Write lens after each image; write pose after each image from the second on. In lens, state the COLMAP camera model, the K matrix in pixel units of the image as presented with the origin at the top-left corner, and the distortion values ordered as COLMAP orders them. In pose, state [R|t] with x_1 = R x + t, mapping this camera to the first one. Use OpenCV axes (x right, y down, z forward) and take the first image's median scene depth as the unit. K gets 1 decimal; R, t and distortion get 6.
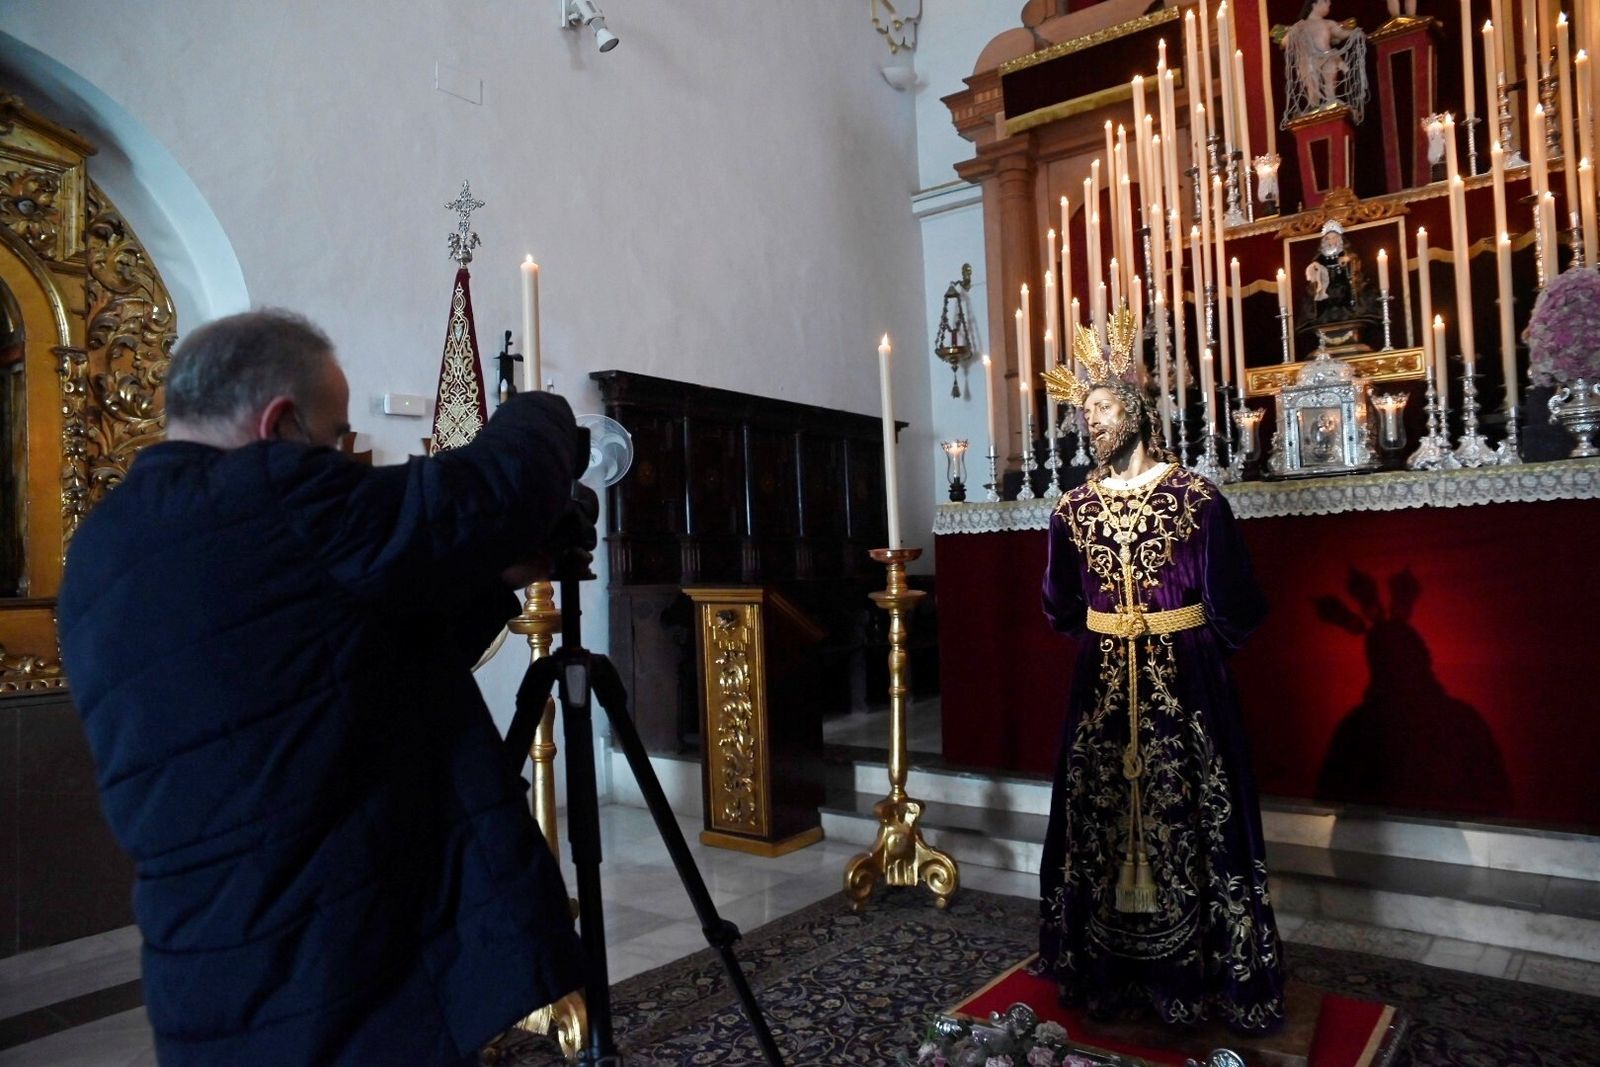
lens RADIAL K [[1086.3, 0, 808.6], [0, 1086.3, 532.2], [0, 0, 1]] dist [-0.117105, 0.087000]
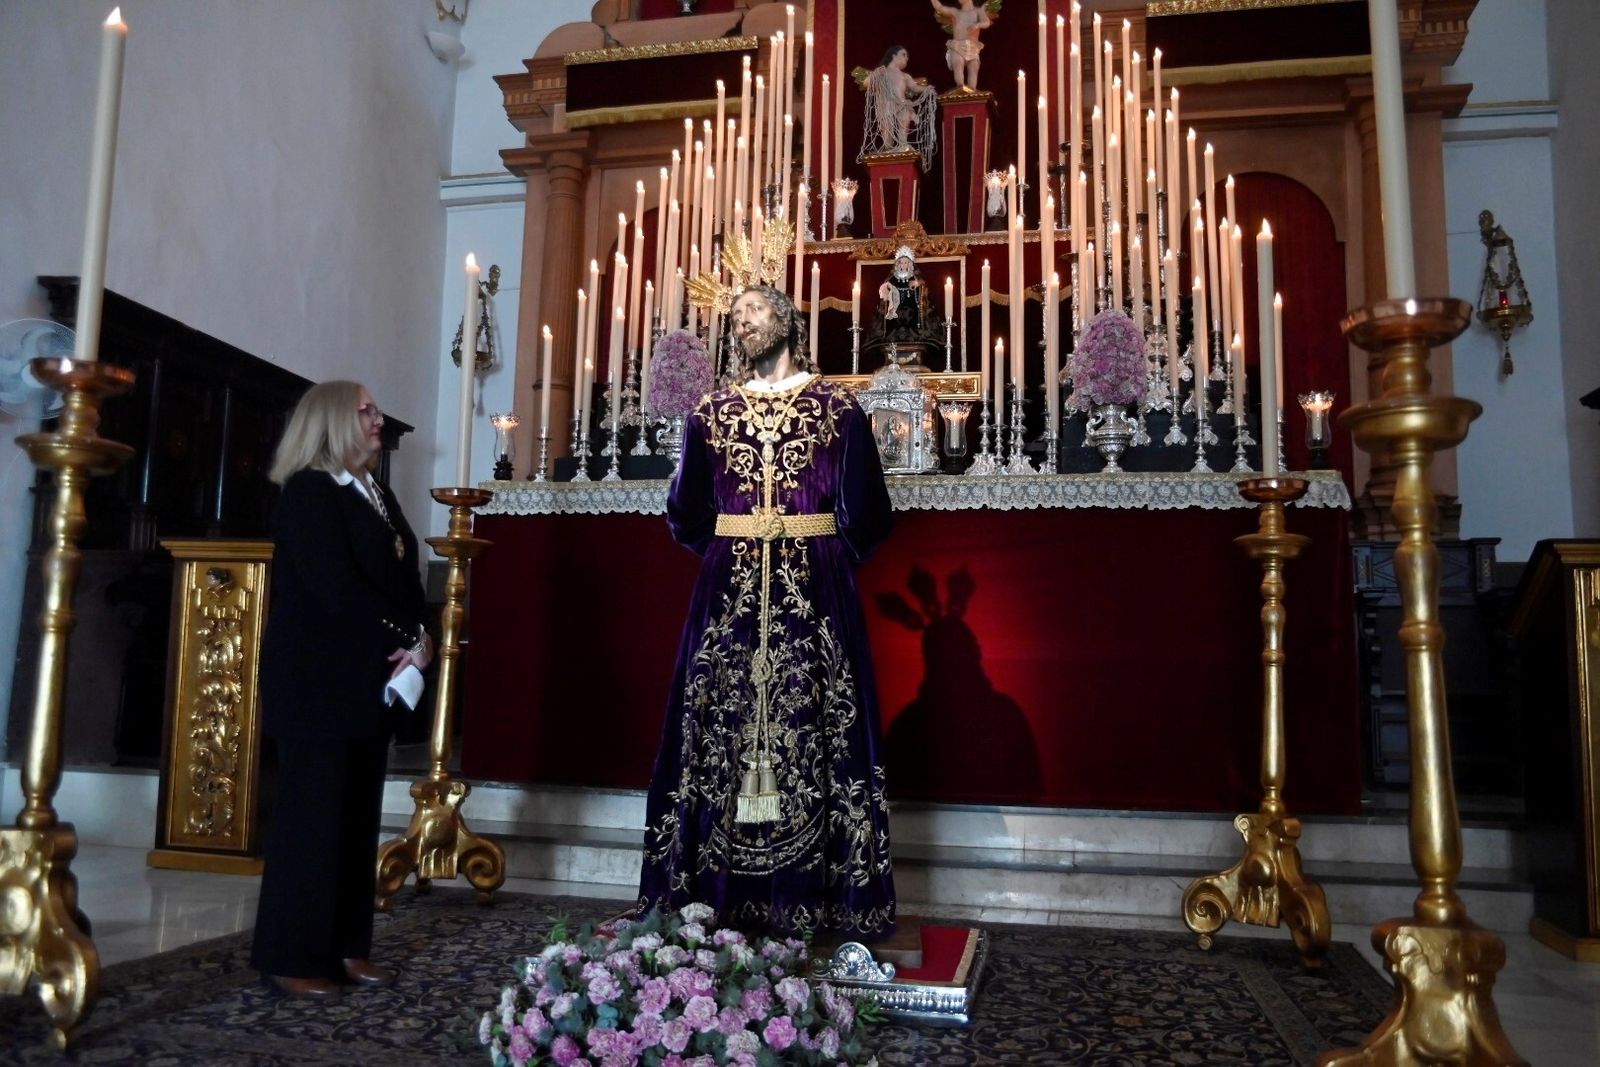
lens RADIAL K [[1235.0, 0, 803.5], [0, 1235.0, 533.7], [0, 0, 1]] dist [-0.097996, 0.075836]
pose [[0.891061, 0.107228, 0.441035, -0.112696], [-0.067247, 0.992158, -0.105357, 0.141324], [-0.448874, 0.064222, 0.891284, -0.012529]]
